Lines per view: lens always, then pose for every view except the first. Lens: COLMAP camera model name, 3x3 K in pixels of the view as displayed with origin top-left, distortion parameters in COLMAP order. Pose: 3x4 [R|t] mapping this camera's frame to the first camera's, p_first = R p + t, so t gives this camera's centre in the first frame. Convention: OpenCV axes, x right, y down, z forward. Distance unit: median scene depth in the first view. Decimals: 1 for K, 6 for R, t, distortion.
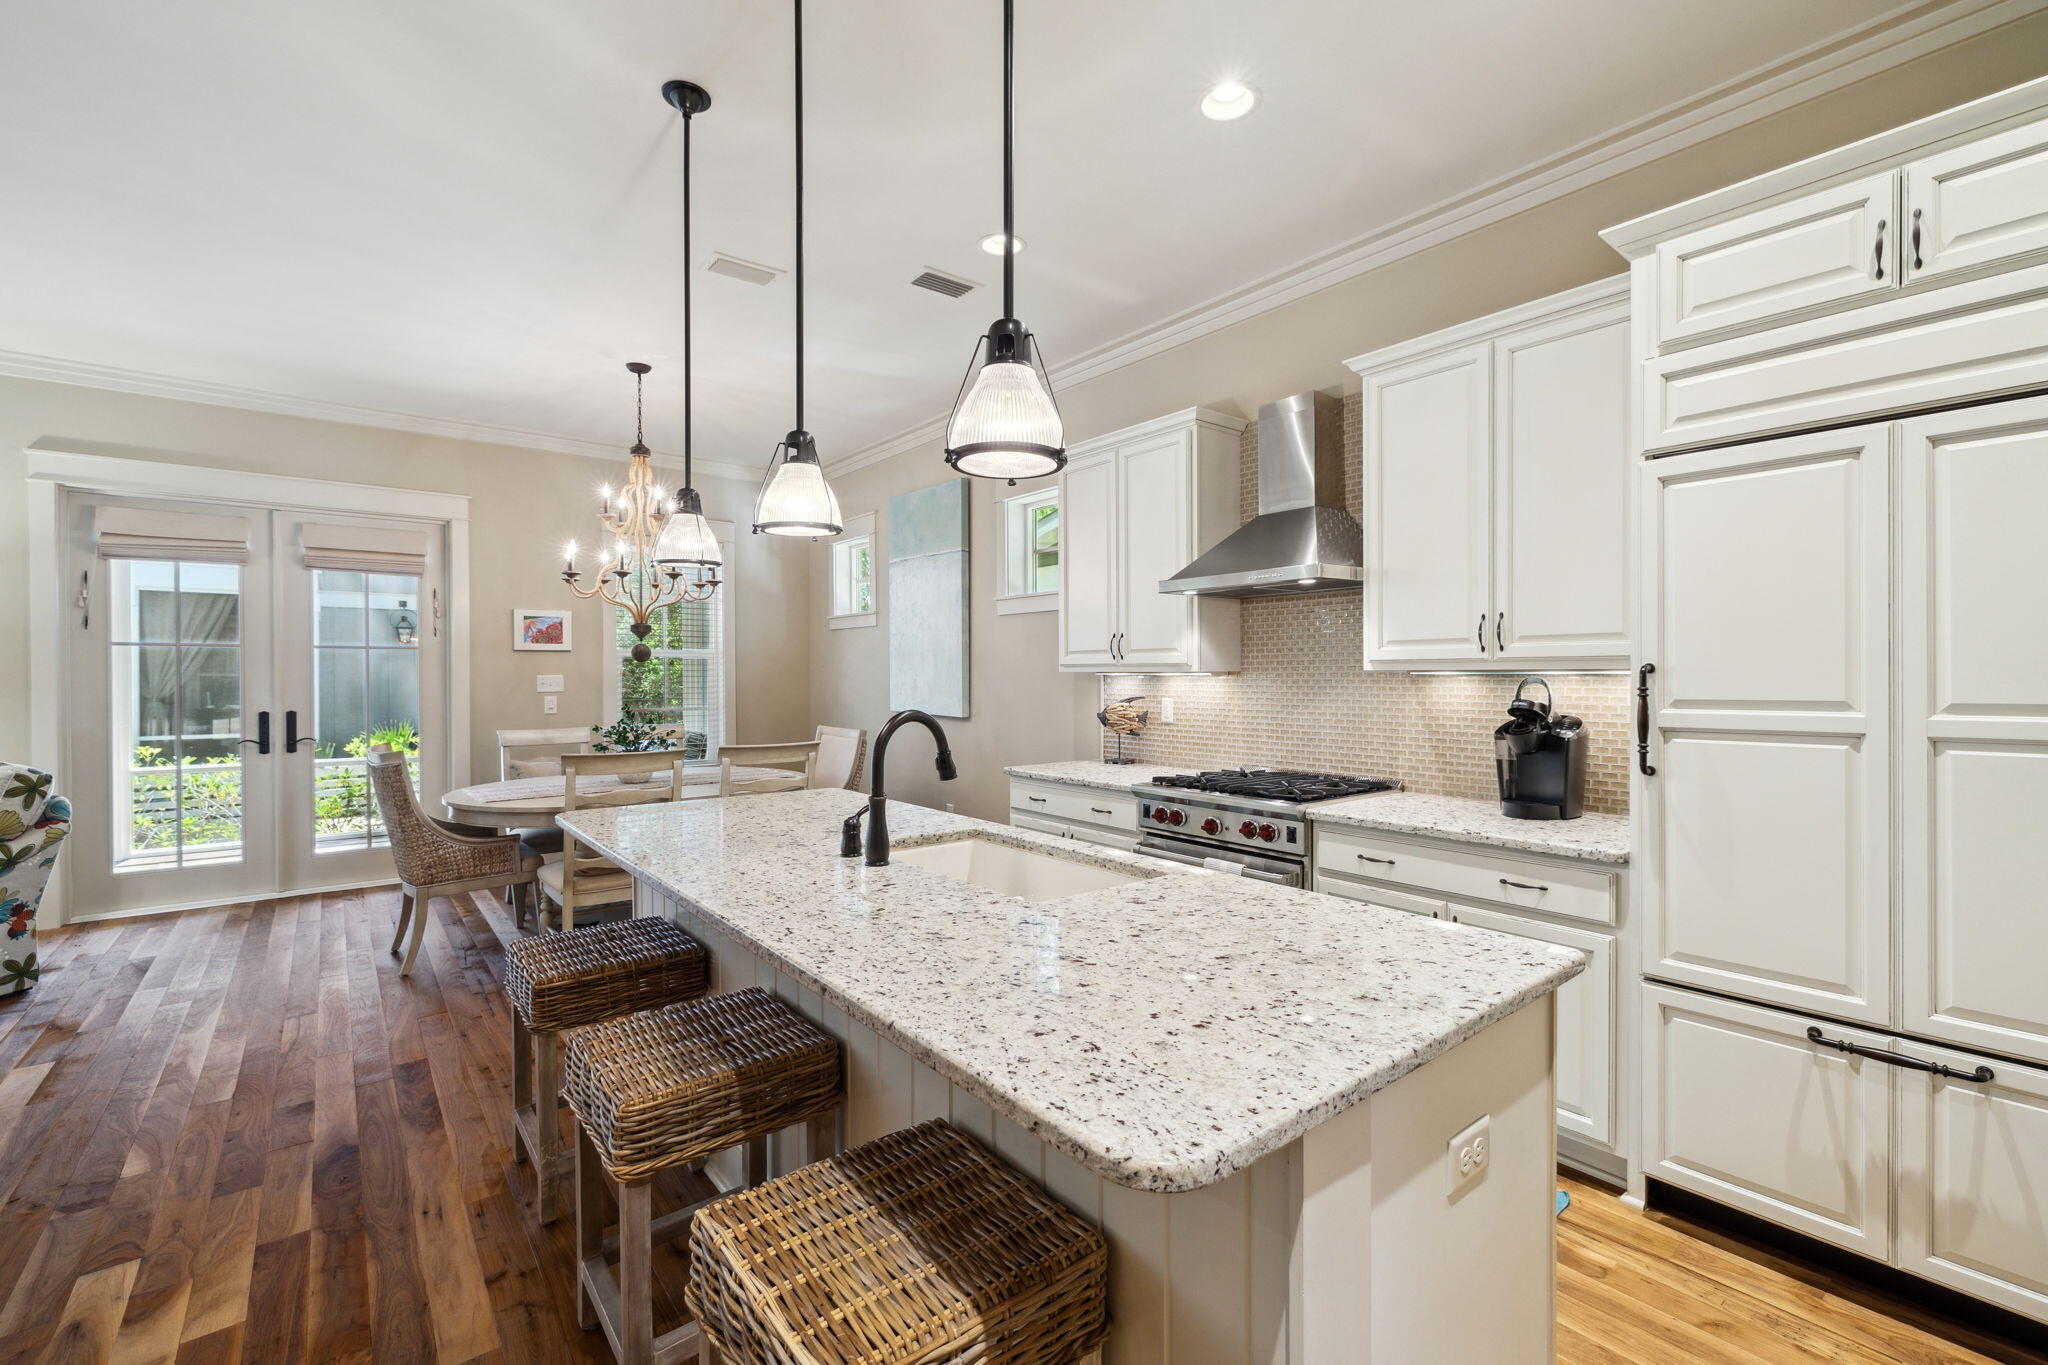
lens RADIAL K [[862.7, 0, 1034.8], [0, 862.7, 678.6], [0, 0, 1]] dist [0.002591, -0.001232]
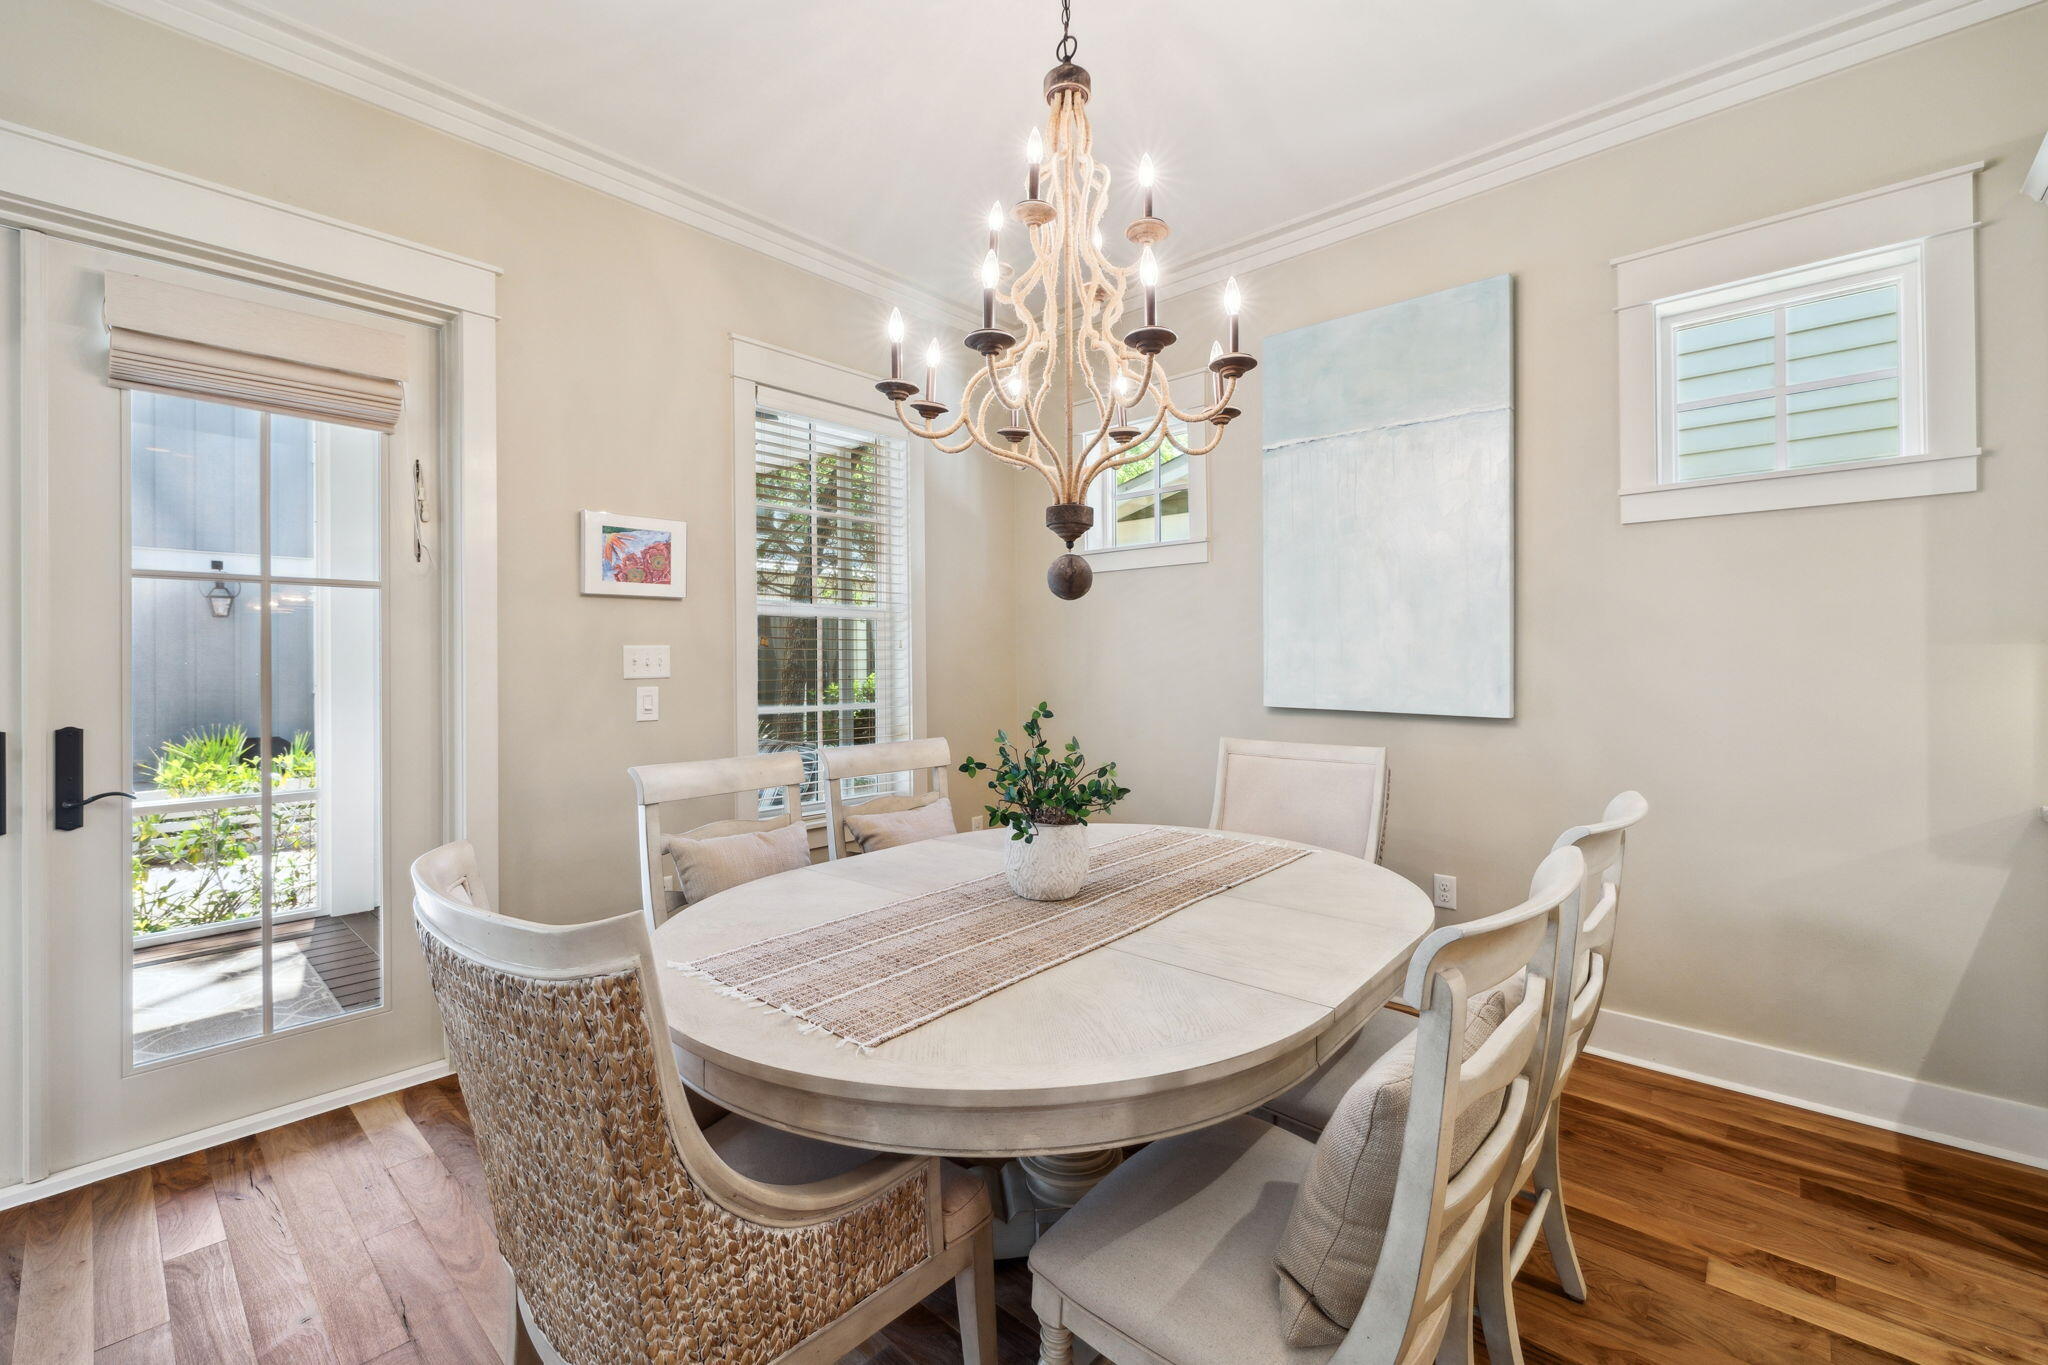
lens RADIAL K [[862.7, 0, 1037.1], [0, 862.7, 655.9], [0, 0, 1]] dist [0.002591, -0.001232]
pose [[0.988989, -0.003170, 0.147958, -0.621134], [0.005031, 0.999913, -0.012205, 0.014568], [-0.147906, 0.012815, 0.988918, 0.700314]]
